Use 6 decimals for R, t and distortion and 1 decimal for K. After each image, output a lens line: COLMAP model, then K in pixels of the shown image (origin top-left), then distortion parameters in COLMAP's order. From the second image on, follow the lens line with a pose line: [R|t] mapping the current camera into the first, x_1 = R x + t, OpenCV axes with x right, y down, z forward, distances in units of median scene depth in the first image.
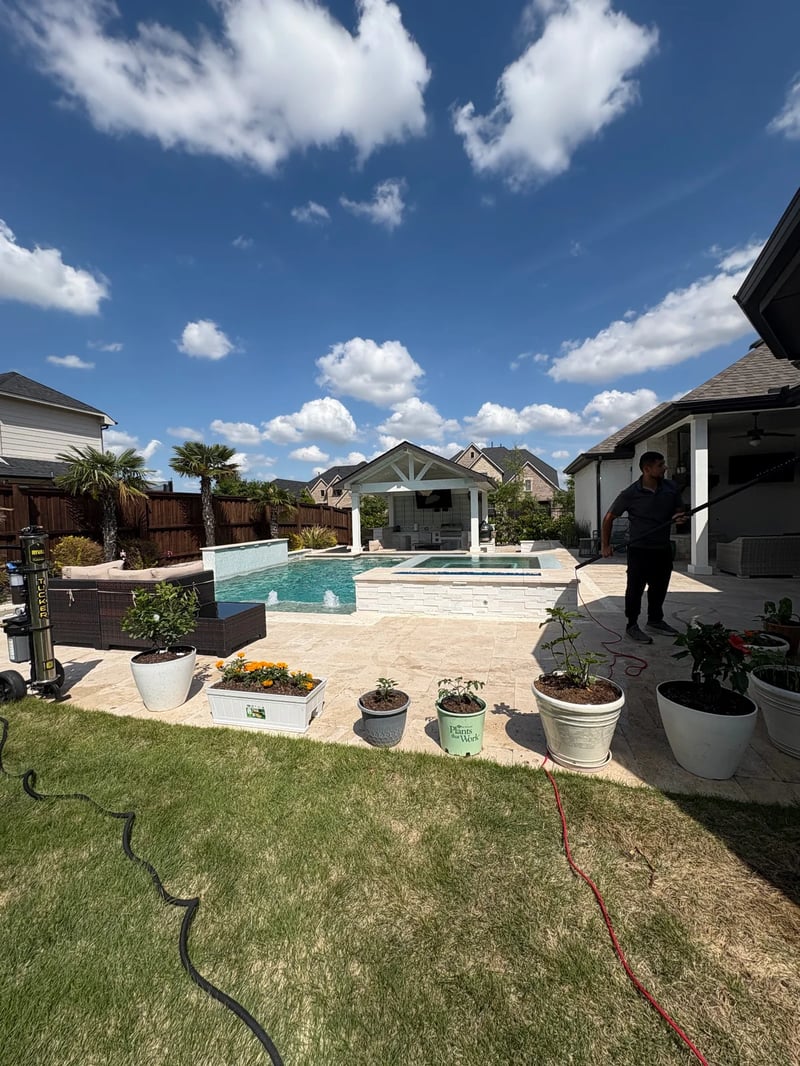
lens RADIAL K [[431.0, 0, 400.0], [0, 431.0, 533.0], [0, 0, 1]] dist [0.000130, 0.000027]
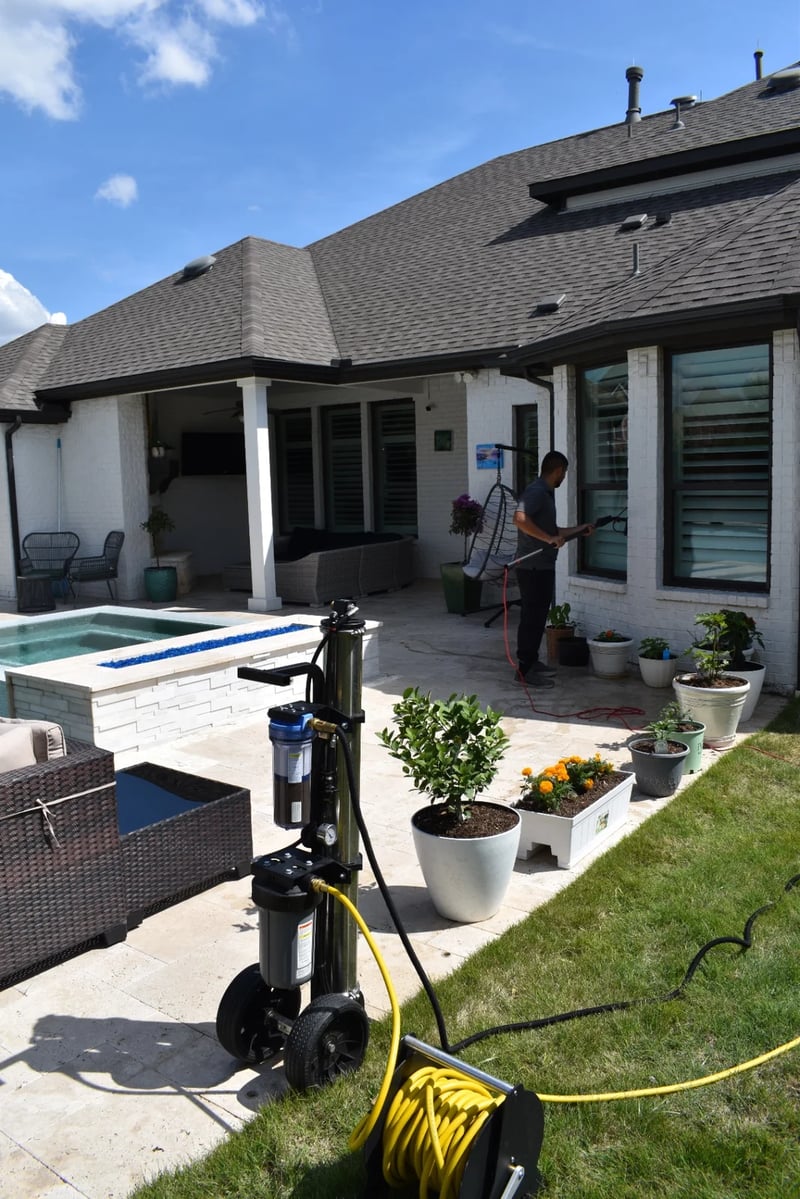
lens RADIAL K [[930.9, 0, 400.0], [0, 930.9, 599.5], [0, 0, 1]] dist [-0.004747, -0.001146]
pose [[0.375688, -0.100029, 0.921332, -0.639668], [0.064969, 0.994555, 0.081487, -0.031210], [-0.924466, 0.029244, 0.380141, 0.250951]]
